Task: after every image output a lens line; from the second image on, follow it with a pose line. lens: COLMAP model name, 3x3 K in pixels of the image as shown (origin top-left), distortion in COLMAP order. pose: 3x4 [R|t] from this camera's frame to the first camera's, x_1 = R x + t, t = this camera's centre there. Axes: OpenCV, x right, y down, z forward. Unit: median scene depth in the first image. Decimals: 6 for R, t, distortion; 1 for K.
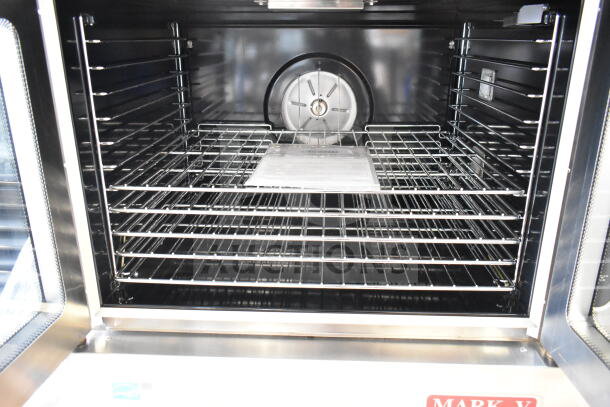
lens RADIAL K [[481.9, 0, 303.5], [0, 481.9, 205.1], [0, 0, 1]] dist [-0.010210, 0.006982]
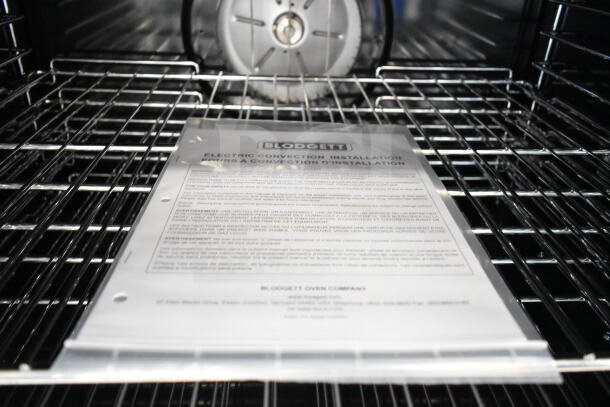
lens RADIAL K [[481.9, 0, 308.6], [0, 481.9, 201.1], [0, 0, 1]] dist [-0.010210, 0.006982]
pose [[0.993680, -0.016363, 0.111055, -0.008982], [-0.002033, 0.986534, 0.163546, -0.102662], [-0.112236, -0.162738, 0.980265, 0.448410]]
